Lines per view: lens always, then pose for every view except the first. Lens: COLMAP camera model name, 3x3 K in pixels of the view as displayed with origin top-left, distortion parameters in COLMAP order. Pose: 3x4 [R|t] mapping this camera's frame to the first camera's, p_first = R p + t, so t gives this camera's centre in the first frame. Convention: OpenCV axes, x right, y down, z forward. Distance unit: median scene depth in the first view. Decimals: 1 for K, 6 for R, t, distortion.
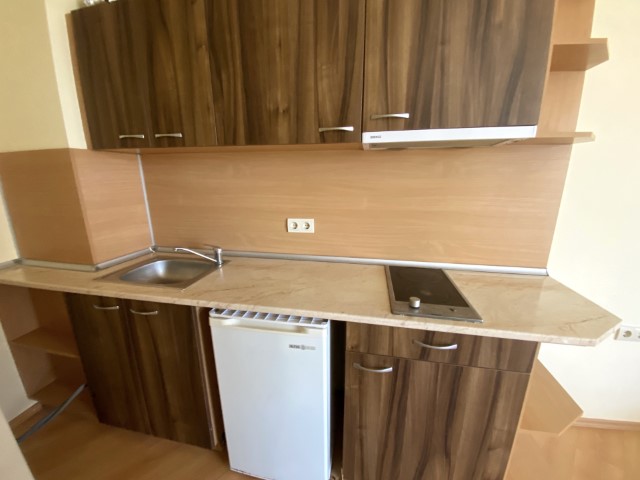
lens RADIAL K [[257.9, 0, 317.2], [0, 257.9, 241.3], [0, 0, 1]] dist [0.016862, -0.018600]
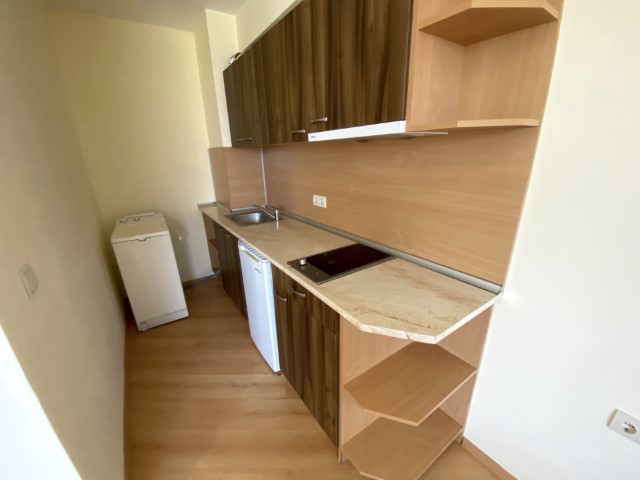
lens RADIAL K [[257.9, 0, 319.3], [0, 257.9, 241.8], [0, 0, 1]] dist [0.016862, -0.018600]
pose [[0.723503, 0.213126, -0.656598, 1.281531], [-0.150716, 0.976970, 0.151042, -0.085439], [0.673667, -0.010319, 0.738963, 0.034682]]
